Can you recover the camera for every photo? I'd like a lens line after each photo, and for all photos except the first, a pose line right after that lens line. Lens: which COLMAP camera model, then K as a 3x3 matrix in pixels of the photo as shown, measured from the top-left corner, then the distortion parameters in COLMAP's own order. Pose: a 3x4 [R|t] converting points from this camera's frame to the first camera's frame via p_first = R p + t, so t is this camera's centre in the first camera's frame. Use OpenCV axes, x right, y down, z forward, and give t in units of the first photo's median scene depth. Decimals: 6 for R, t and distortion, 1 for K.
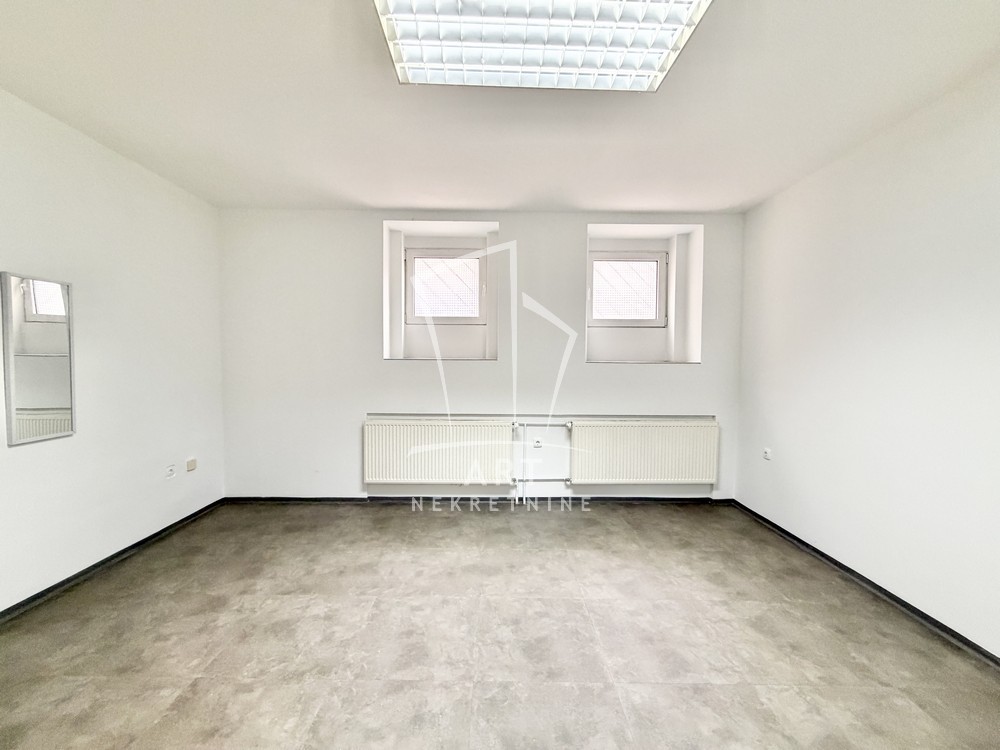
lens RADIAL K [[395.2, 0, 496.9], [0, 395.2, 375.1], [0, 0, 1]] dist [0.000846, 0.000054]
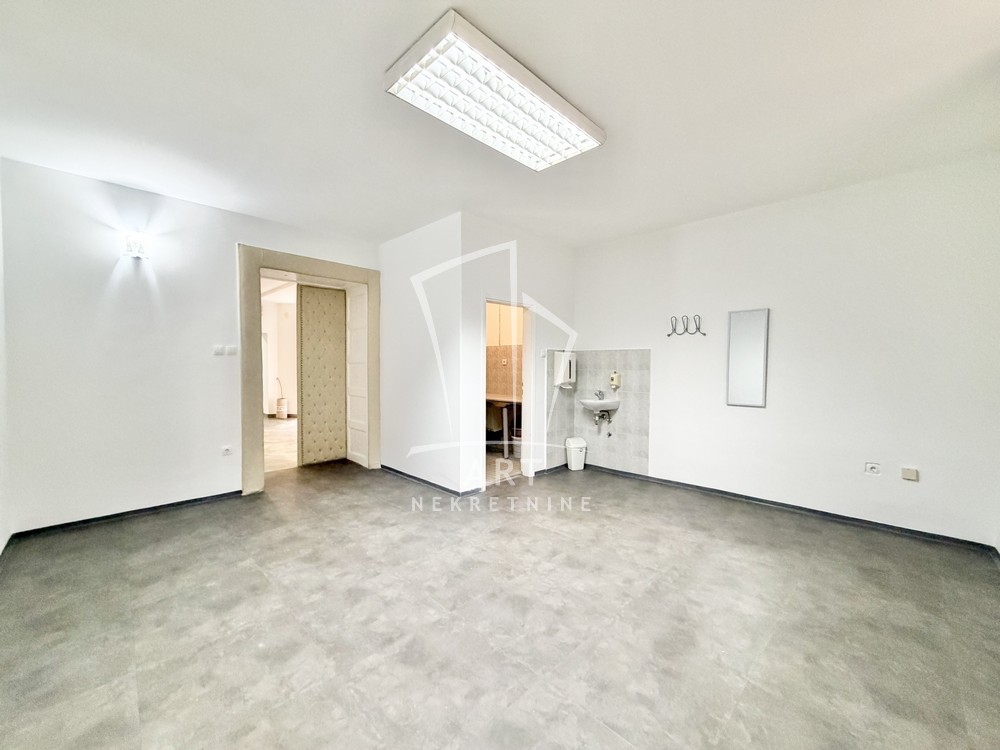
lens RADIAL K [[401.0, 0, 500.0], [0, 401.0, 375.0], [0, 0, 1]] dist [-0.000048, 0.000038]
pose [[-0.712228, 0.005015, -0.701930, 0.543379], [-0.036548, 0.998353, 0.044217, -0.005154], [0.700996, 0.057147, -0.710872, 1.001984]]
